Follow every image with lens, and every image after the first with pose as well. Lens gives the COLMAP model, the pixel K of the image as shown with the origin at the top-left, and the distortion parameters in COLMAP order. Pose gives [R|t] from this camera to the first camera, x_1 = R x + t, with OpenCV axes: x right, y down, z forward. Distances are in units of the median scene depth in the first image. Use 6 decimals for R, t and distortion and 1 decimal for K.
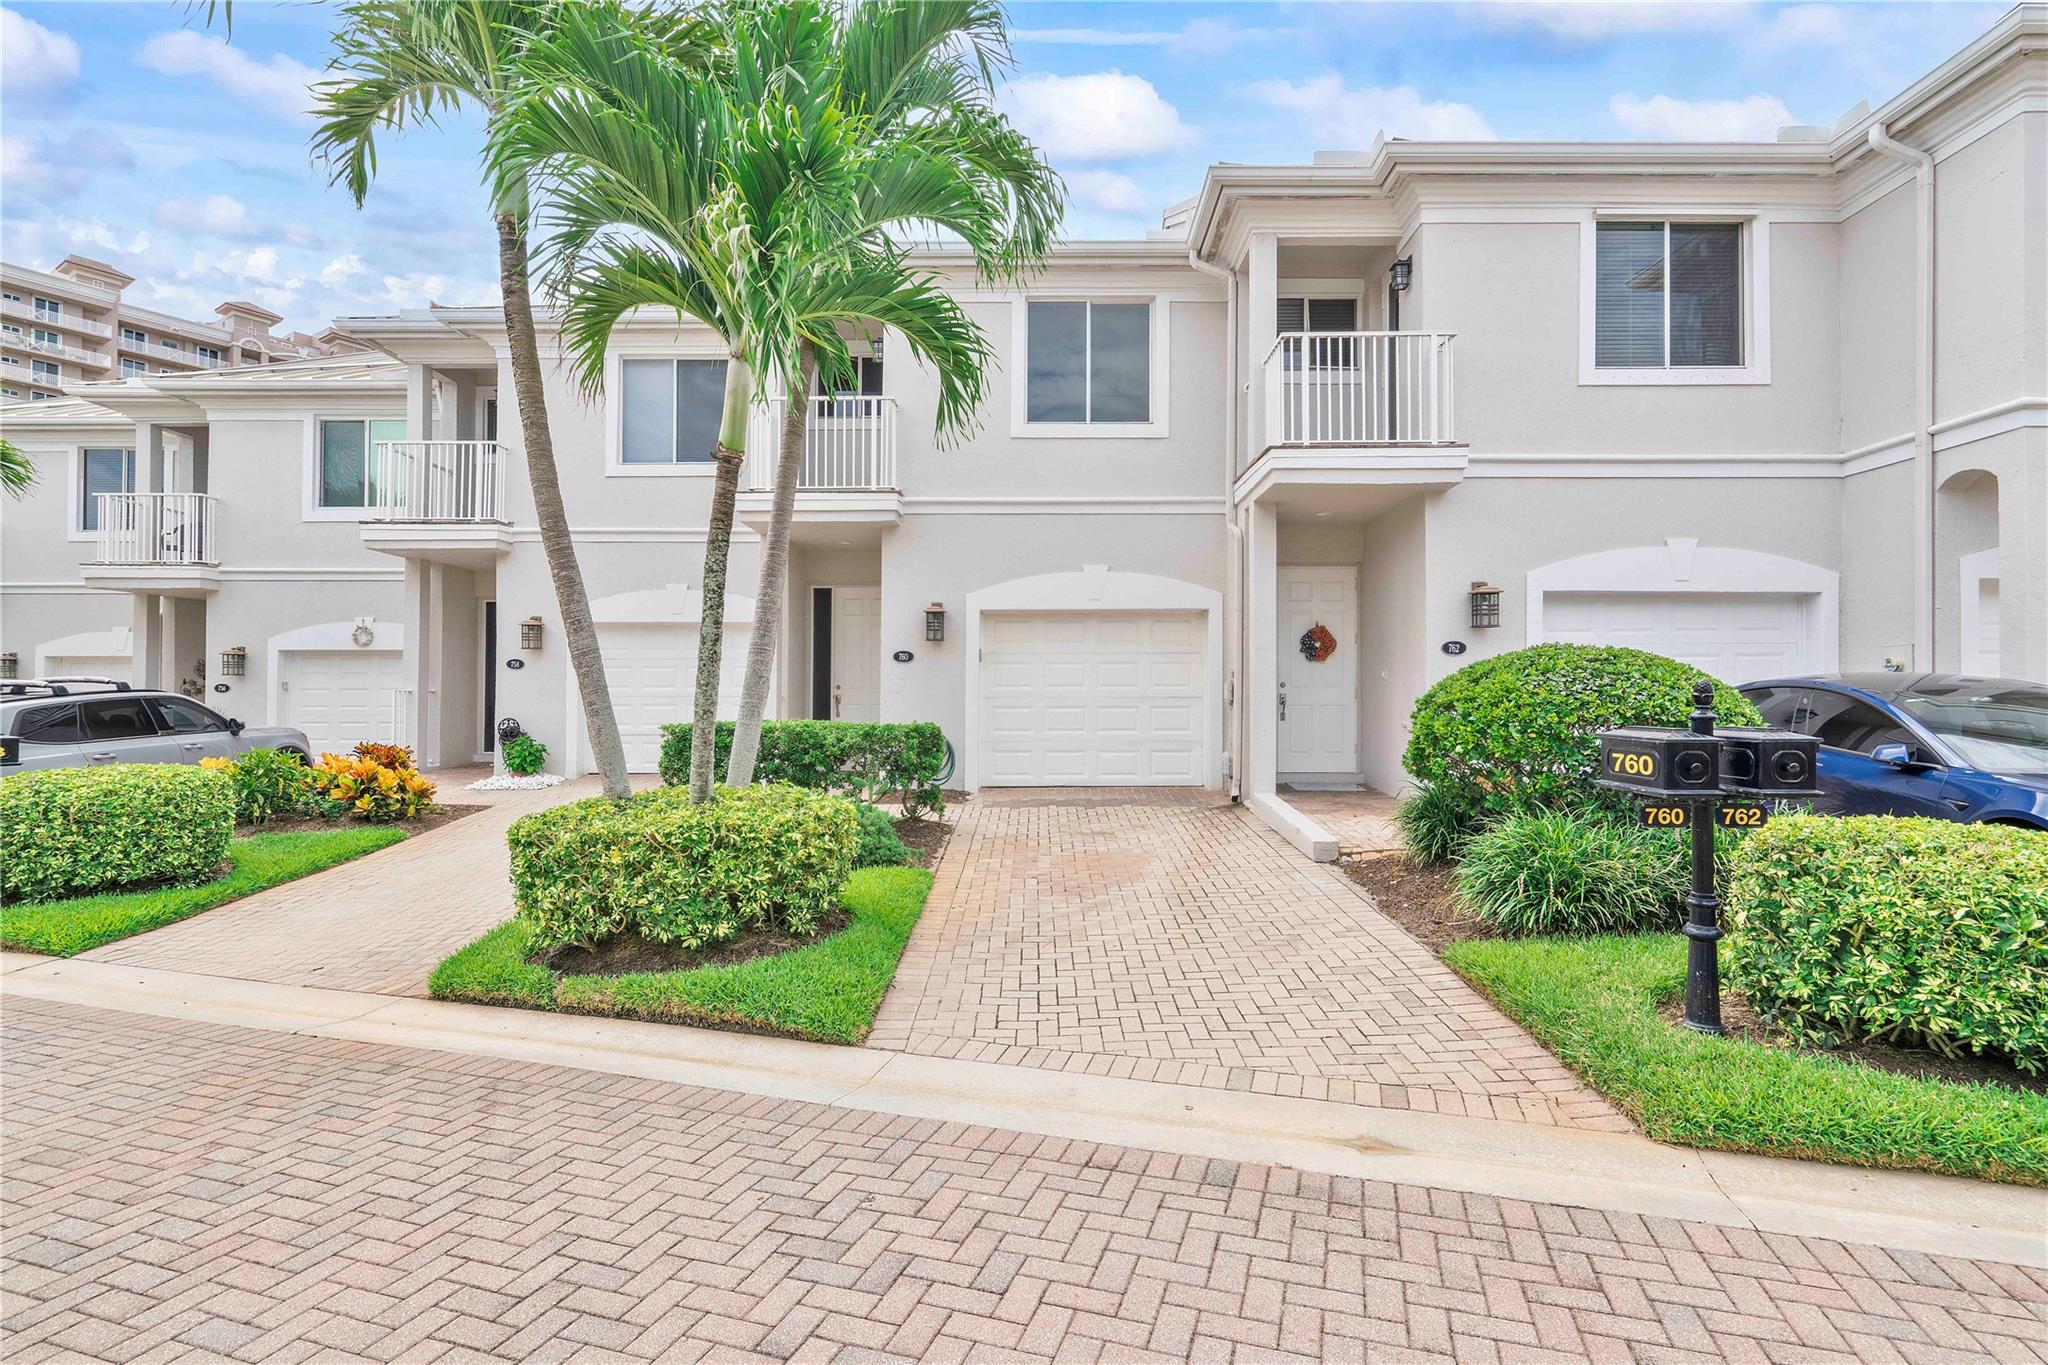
lens RADIAL K [[939.9, 0, 1018.2], [0, 939.9, 675.6], [0, 0, 1]] dist [-0.001951, 0.000145]
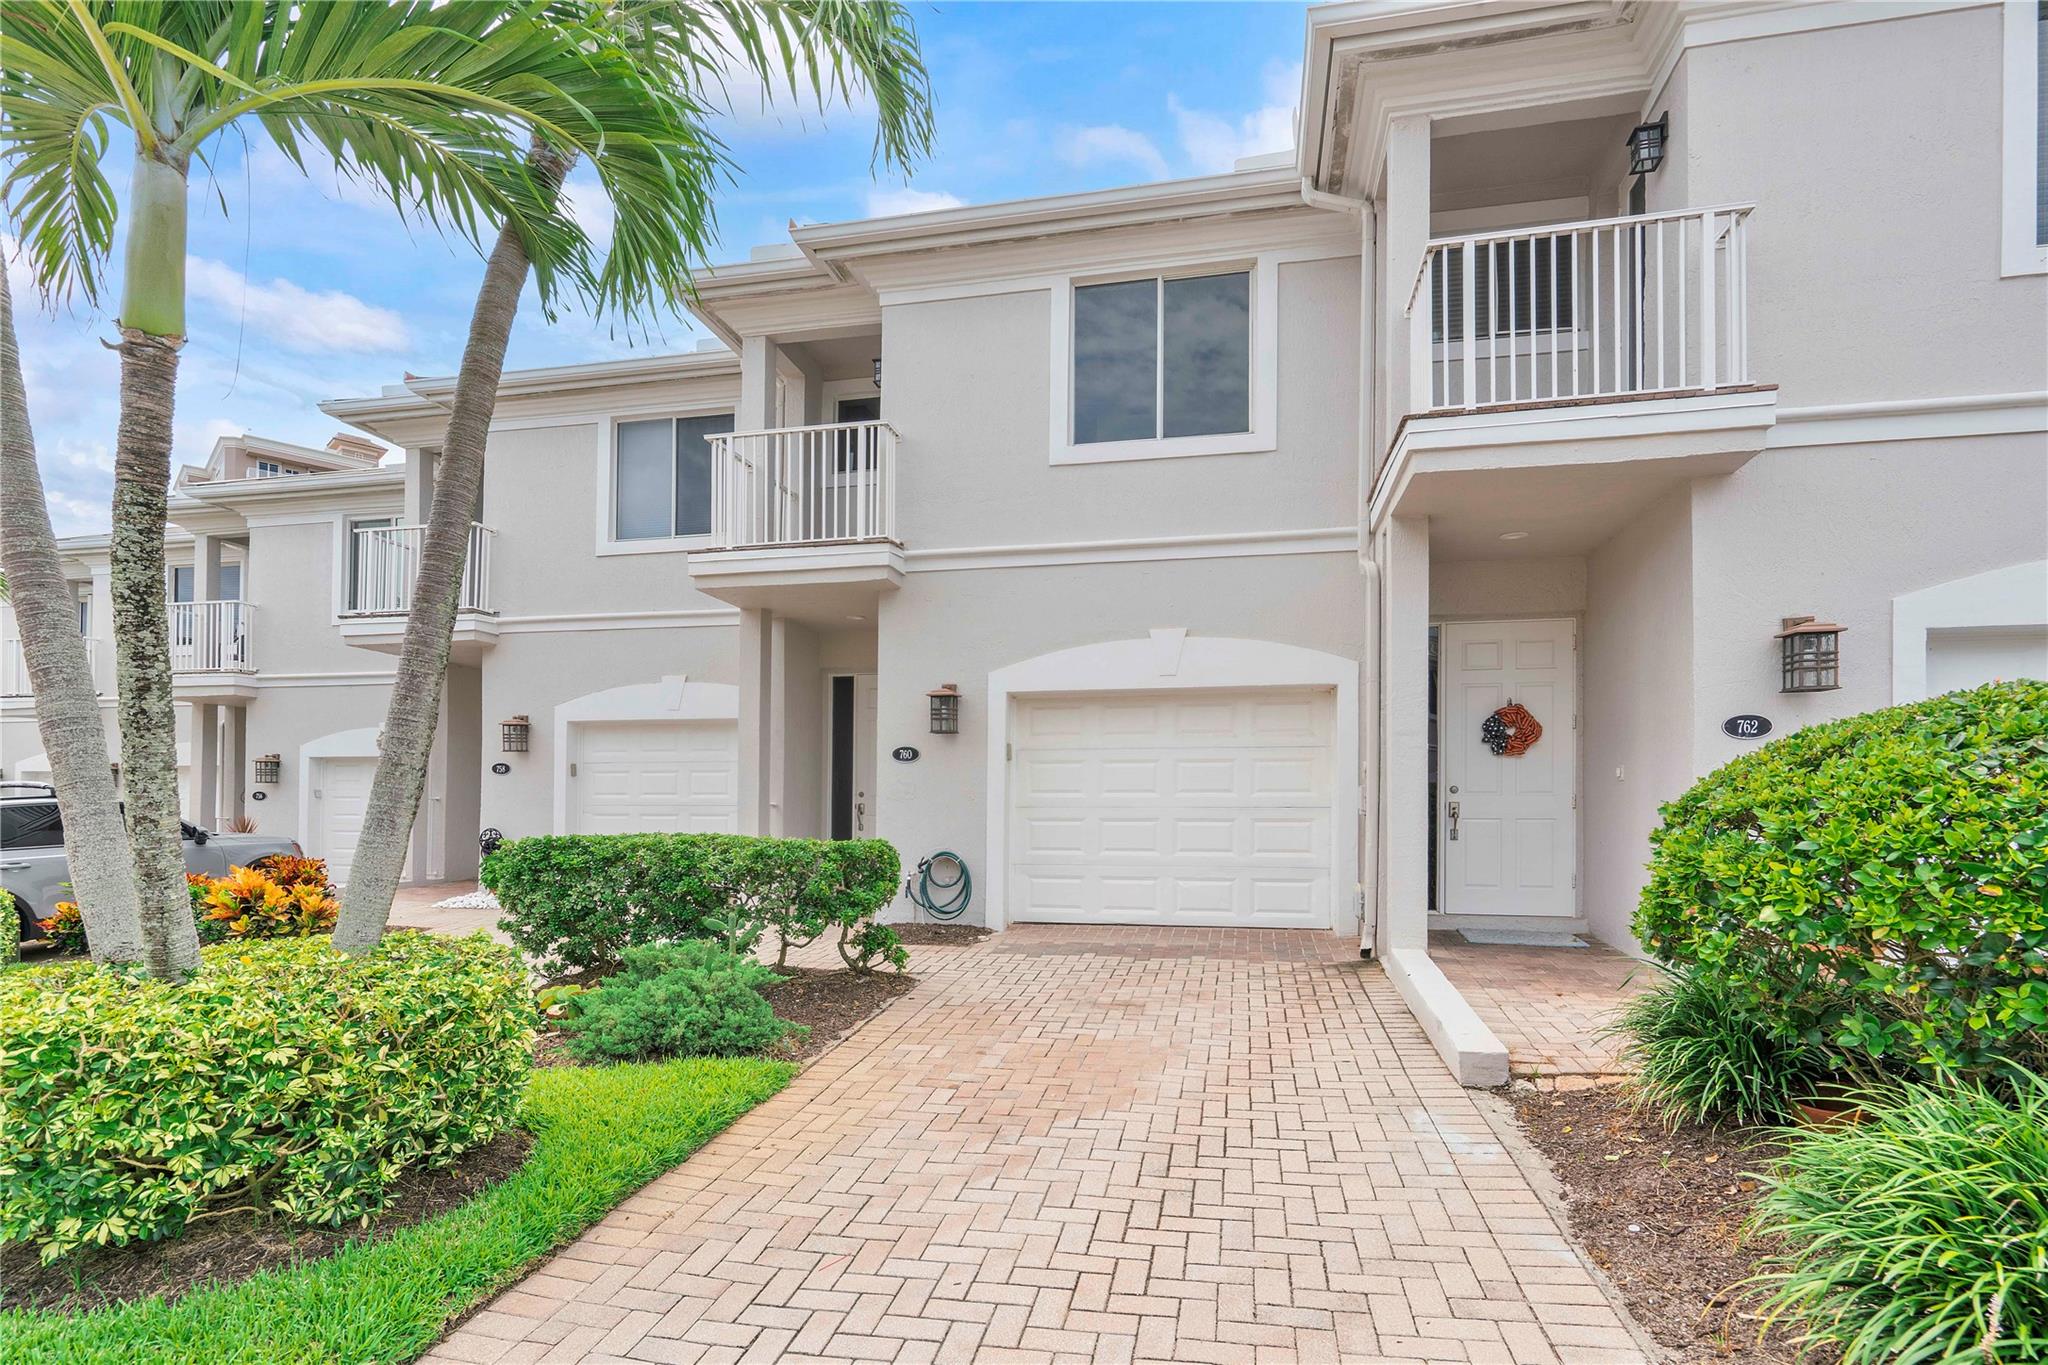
lens RADIAL K [[836.1, 0, 1019.7], [0, 836.1, 797.2], [0, 0, 1]] dist [0.000048, -0.000055]
pose [[0.961982, -0.002466, -0.273101, 0.159635], [0.003861, 0.999982, 0.004572, 0.013098], [0.273085, -0.005452, 0.961975, 0.353072]]
